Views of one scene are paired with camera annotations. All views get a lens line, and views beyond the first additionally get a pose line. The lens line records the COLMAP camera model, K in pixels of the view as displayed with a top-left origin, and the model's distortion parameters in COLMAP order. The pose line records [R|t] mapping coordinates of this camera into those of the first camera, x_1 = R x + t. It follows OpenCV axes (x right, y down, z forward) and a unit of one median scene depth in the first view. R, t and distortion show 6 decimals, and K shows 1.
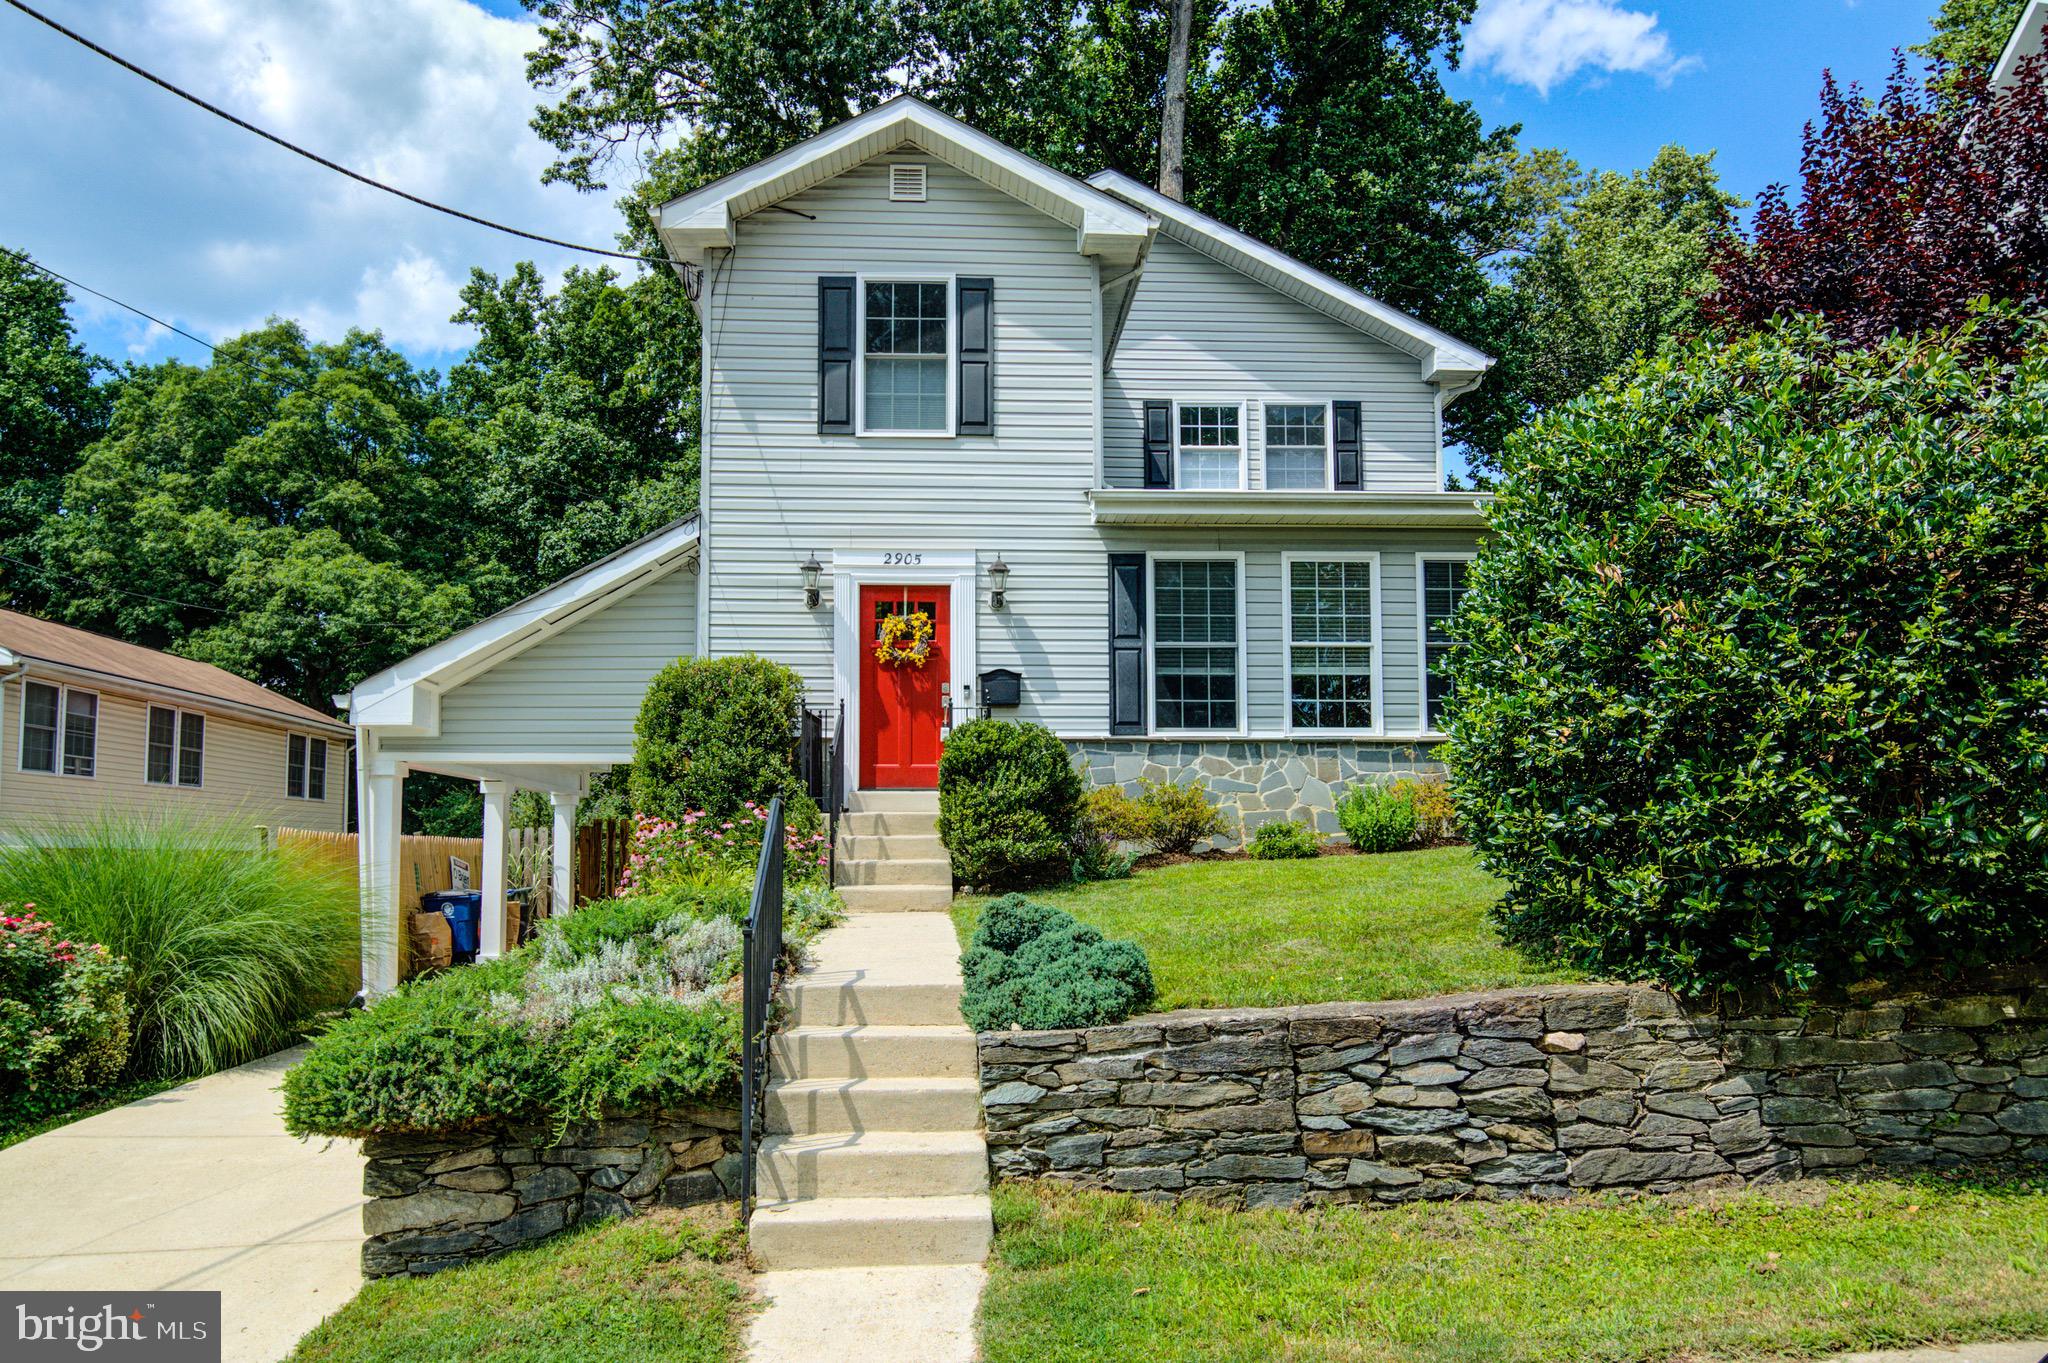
lens RADIAL K [[1272.8, 0, 958.7], [0, 1272.8, 708.6], [0, 0, 1]] dist [0.002328, -0.005900]
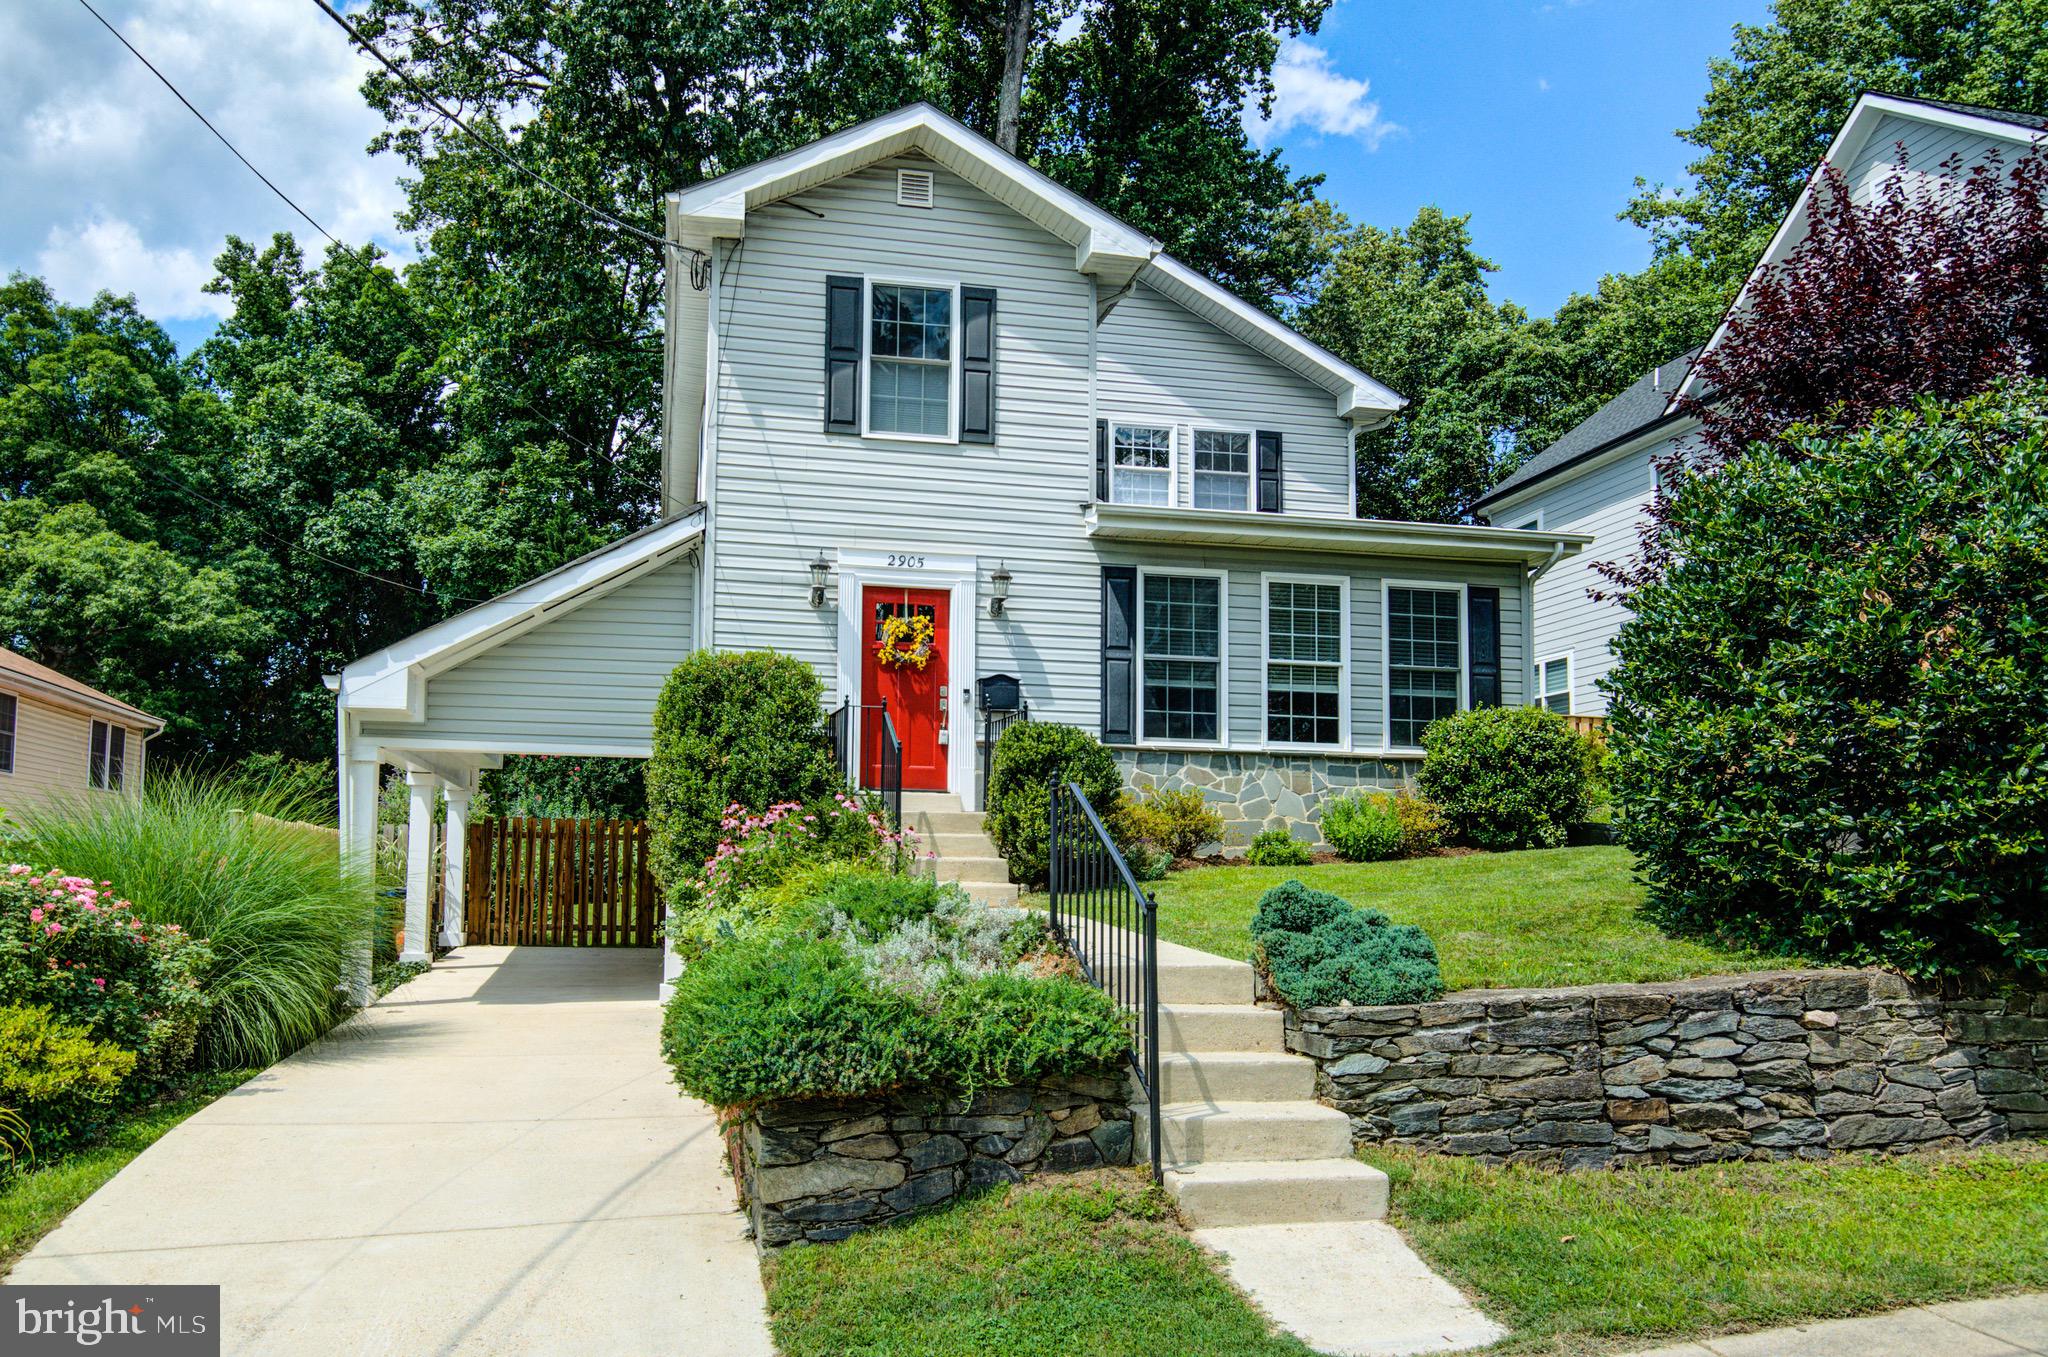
lens RADIAL K [[1272.8, 0, 914.8], [0, 1272.8, 727.7], [0, 0, 1]] dist [0.002328, -0.005900]
pose [[0.992460, 0.032671, 0.118135, -0.152302], [-0.033341, 0.999437, 0.003695, 0.010025], [-0.117948, -0.007606, 0.992991, -0.002757]]
